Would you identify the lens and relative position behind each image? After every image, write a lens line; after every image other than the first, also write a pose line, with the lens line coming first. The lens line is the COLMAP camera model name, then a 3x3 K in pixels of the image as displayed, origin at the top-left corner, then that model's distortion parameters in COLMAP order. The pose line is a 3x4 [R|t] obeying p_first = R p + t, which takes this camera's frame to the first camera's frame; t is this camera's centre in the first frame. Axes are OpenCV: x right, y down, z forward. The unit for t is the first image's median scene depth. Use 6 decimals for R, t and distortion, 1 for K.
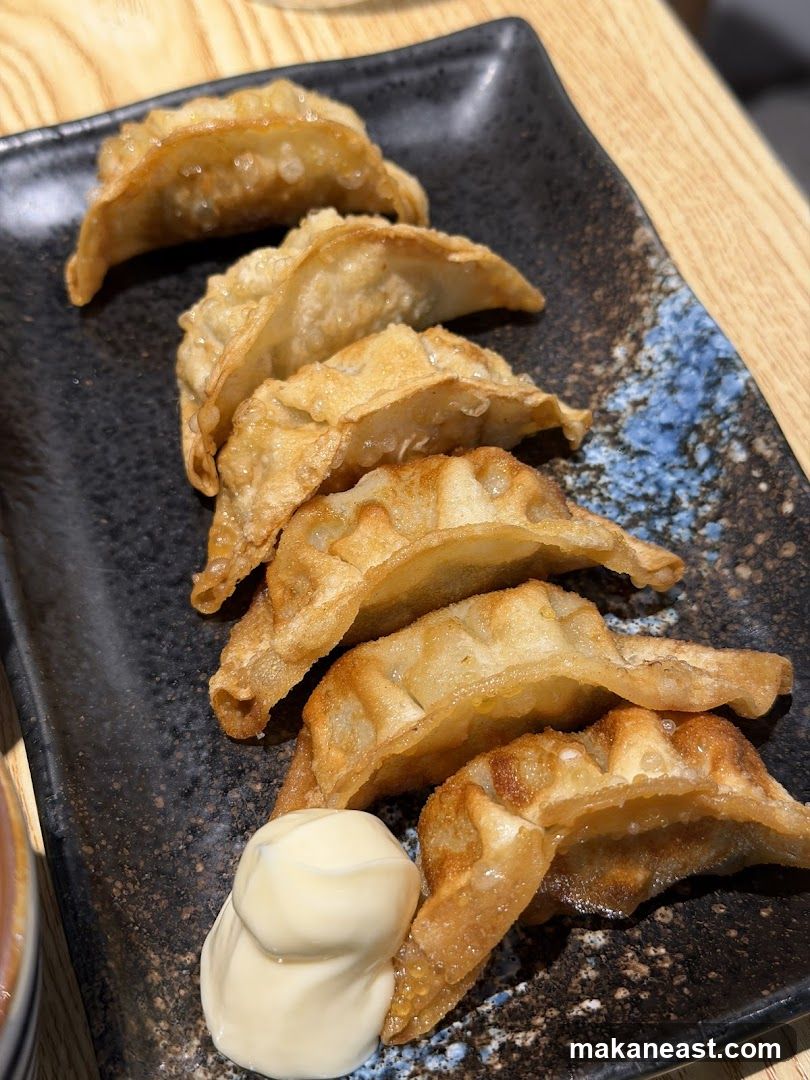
lens RADIAL K [[1560.5, 0, 405.0], [0, 1560.5, 540.0], [0, 0, 1]] dist [0.118955, -0.029484]
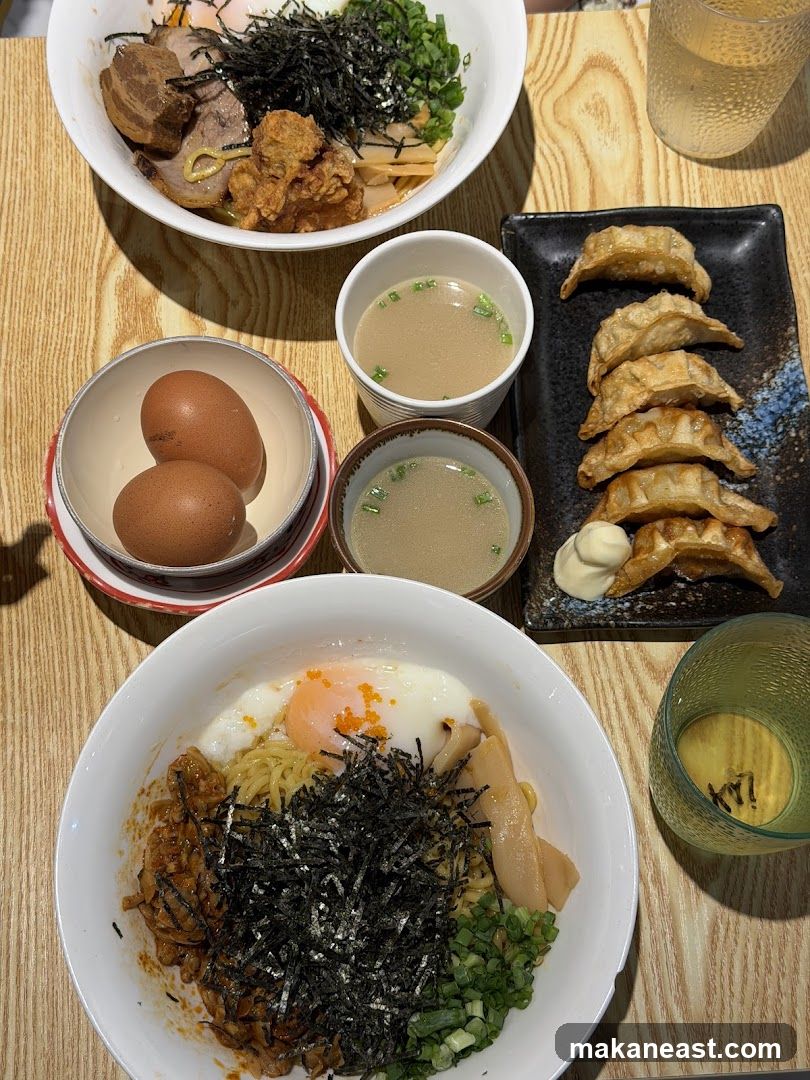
lens RADIAL K [[1560.5, 0, 405.0], [0, 1560.5, 540.0], [0, 0, 1]] dist [0.118955, -0.029484]
pose [[0.954071, 0.283788, -0.095983, -0.112304], [-0.251101, 0.932266, 0.260440, -0.441166], [0.163391, -0.224376, 0.960707, -1.804489]]
